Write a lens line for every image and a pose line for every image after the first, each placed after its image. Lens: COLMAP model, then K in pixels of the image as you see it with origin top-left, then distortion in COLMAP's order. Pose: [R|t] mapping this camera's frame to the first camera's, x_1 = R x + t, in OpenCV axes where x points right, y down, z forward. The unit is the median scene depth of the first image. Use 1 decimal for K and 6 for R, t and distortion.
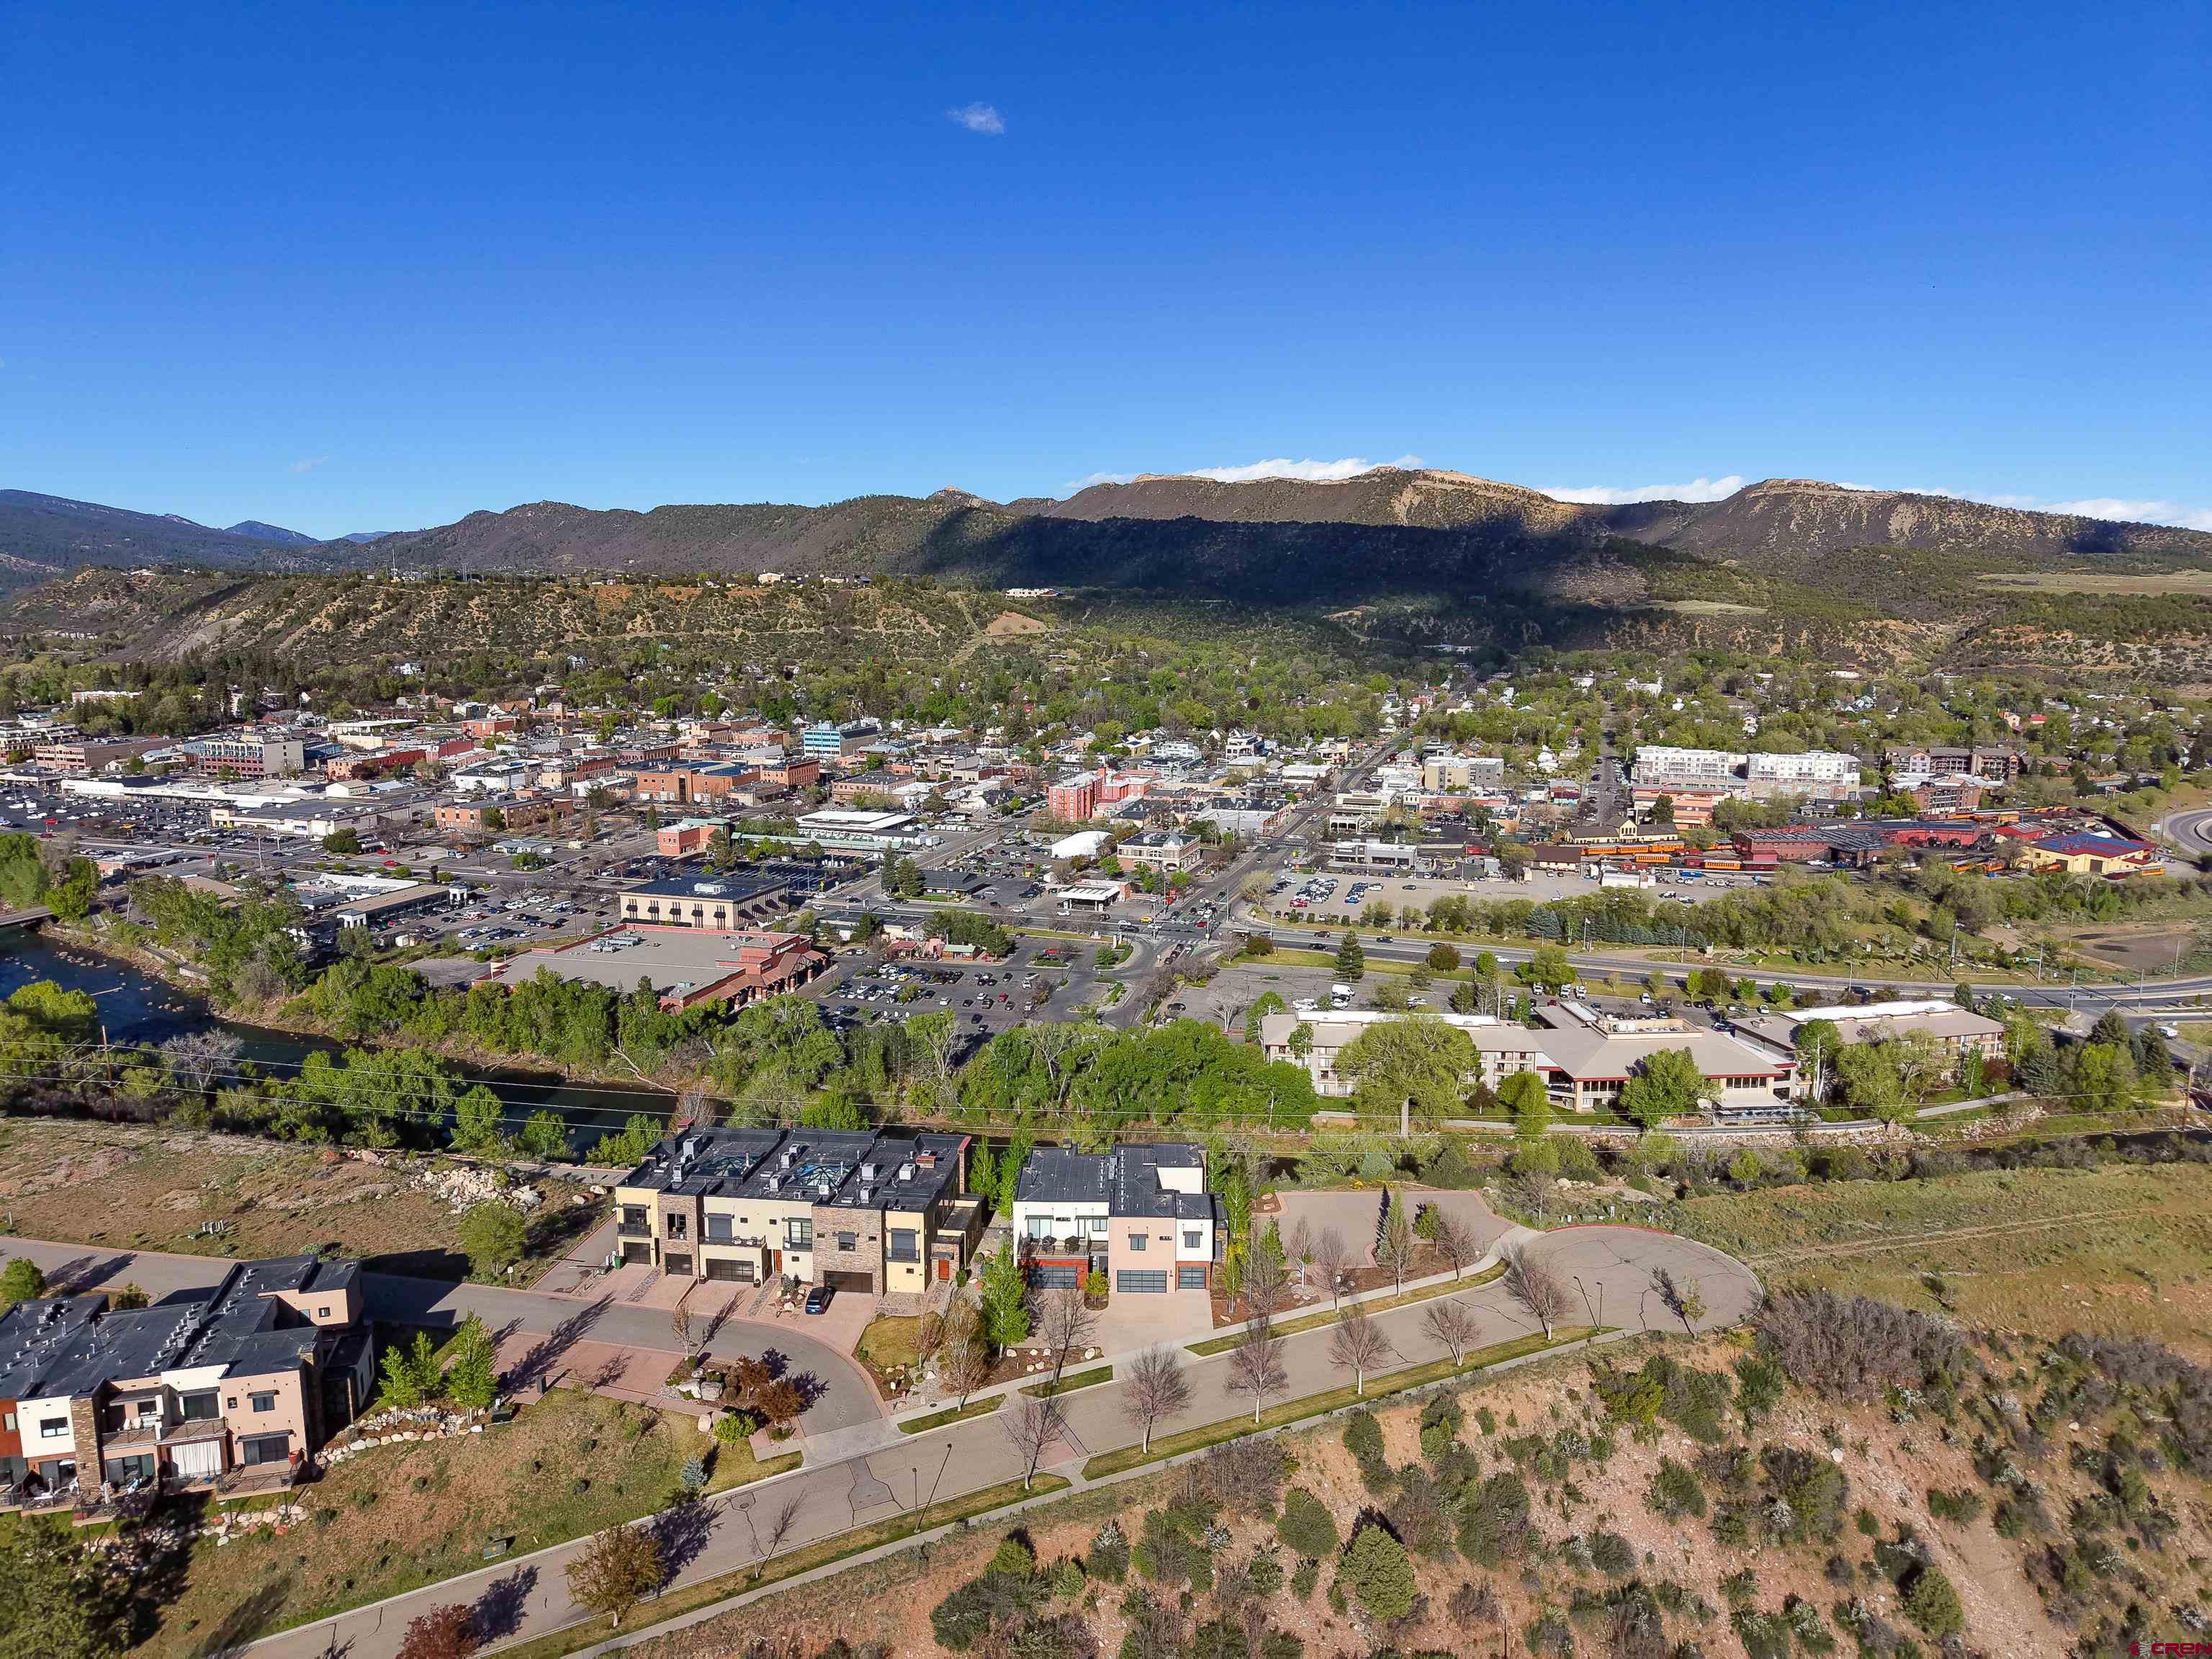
lens RADIAL K [[1483.9, 0, 1100.1], [0, 1483.9, 833.1], [0, 0, 1]] dist [0.035646, -0.042601]
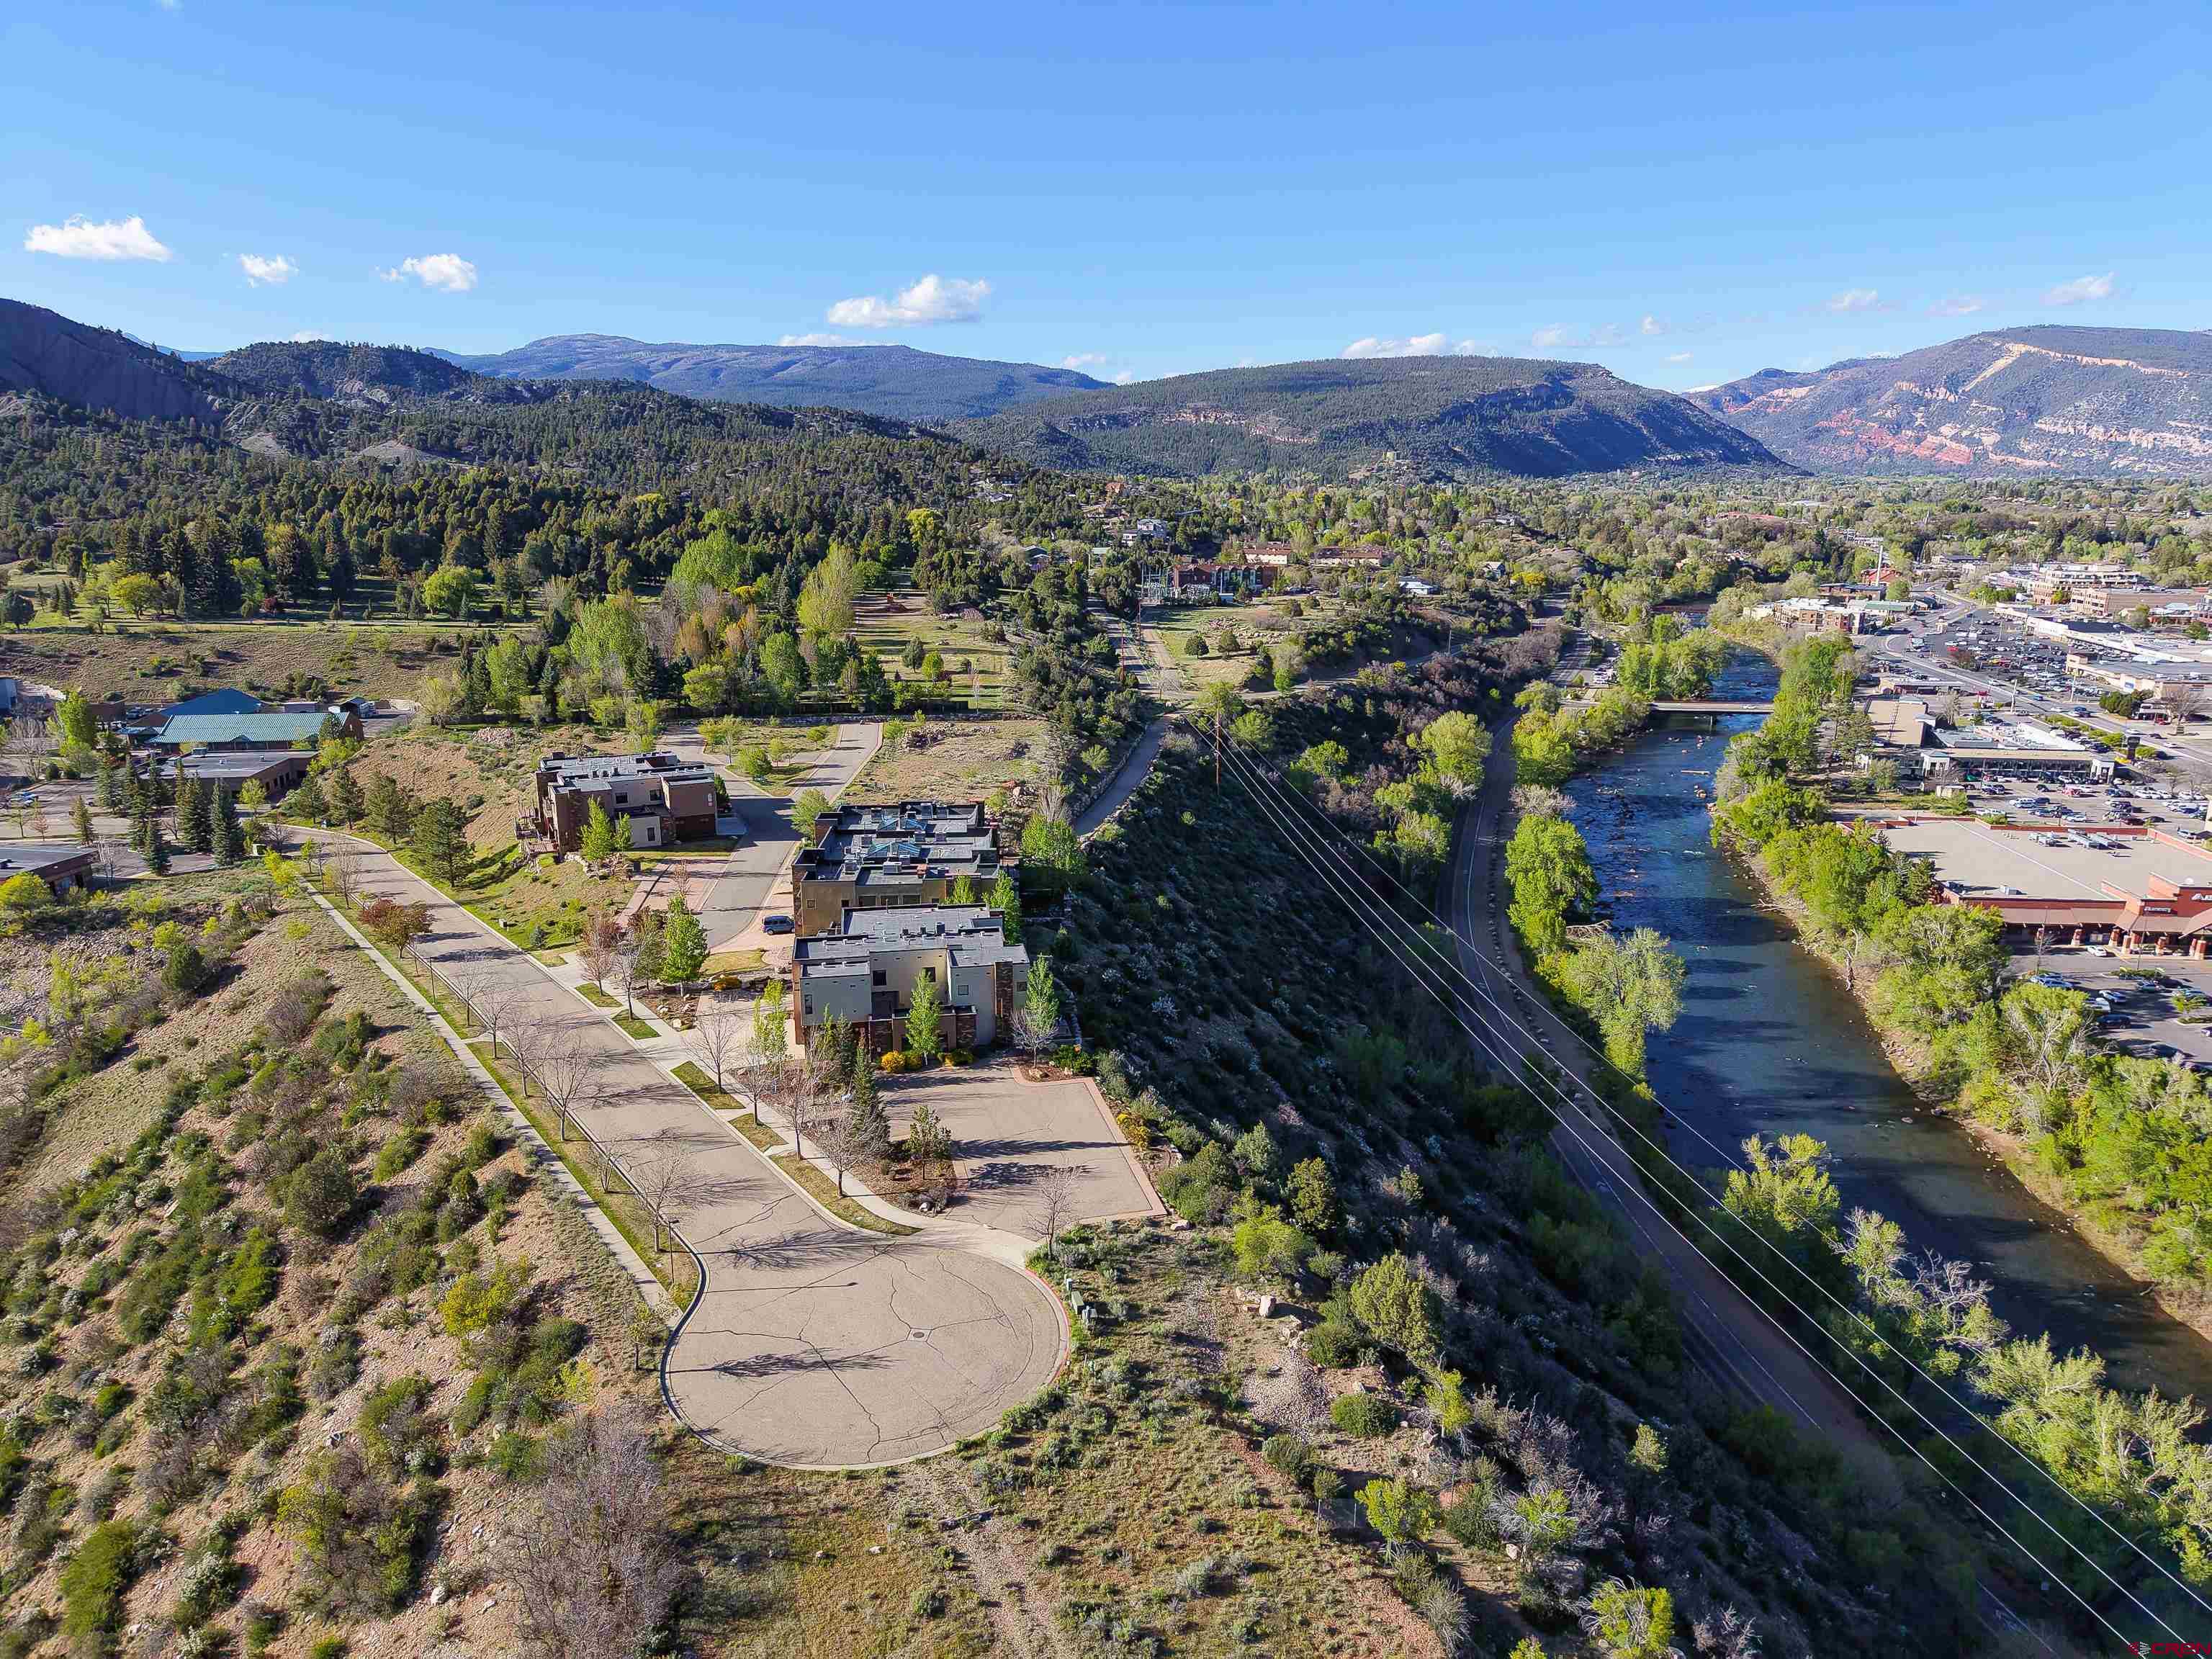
lens RADIAL K [[1483.9, 0, 1100.1], [0, 1483.9, 833.1], [0, 0, 1]] dist [0.035646, -0.042601]
pose [[0.178488, 0.235344, -0.955382, 0.291174], [-0.157597, 0.965276, 0.208338, -0.010077], [0.971239, 0.113380, 0.209379, 0.309914]]
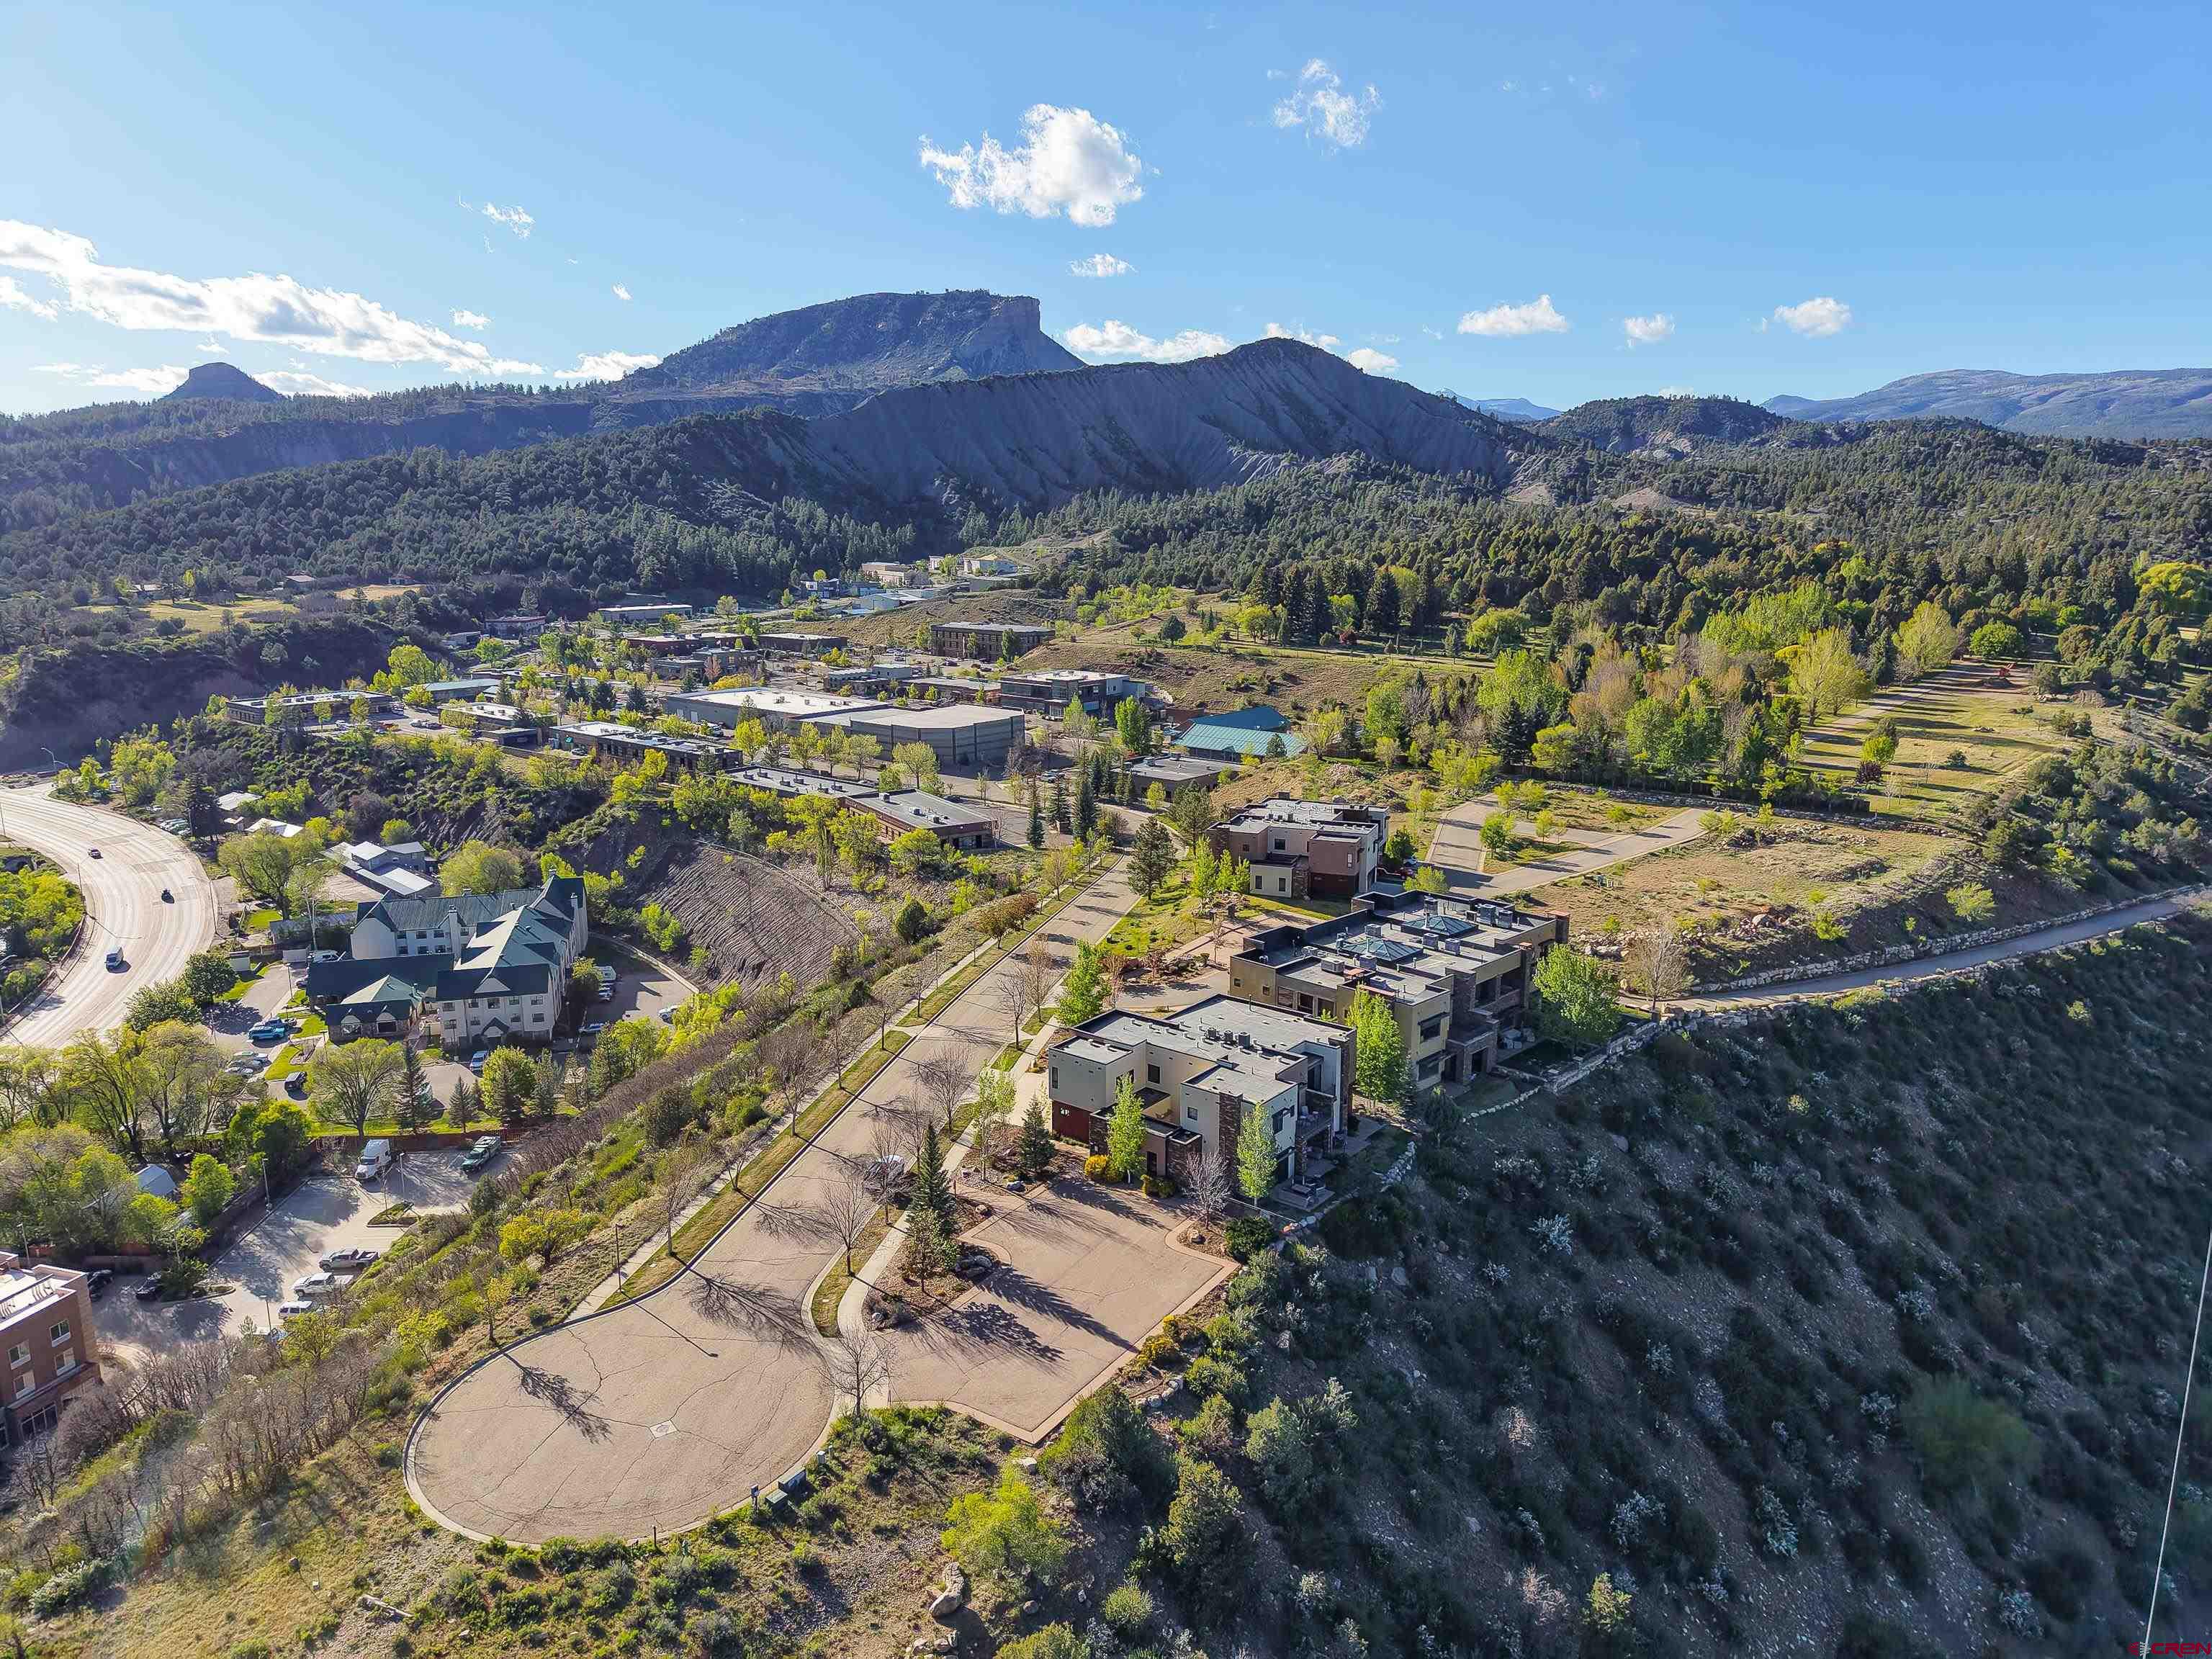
lens RADIAL K [[1470.4, 0, 1101.0], [0, 1470.4, 913.4], [0, 0, 1]] dist [-0.001168, -0.004973]
pose [[-0.600550, 0.210929, -0.771264, 0.210334], [-0.125267, 0.927848, 0.351292, -0.030633], [0.789714, 0.307582, -0.530797, 0.451912]]
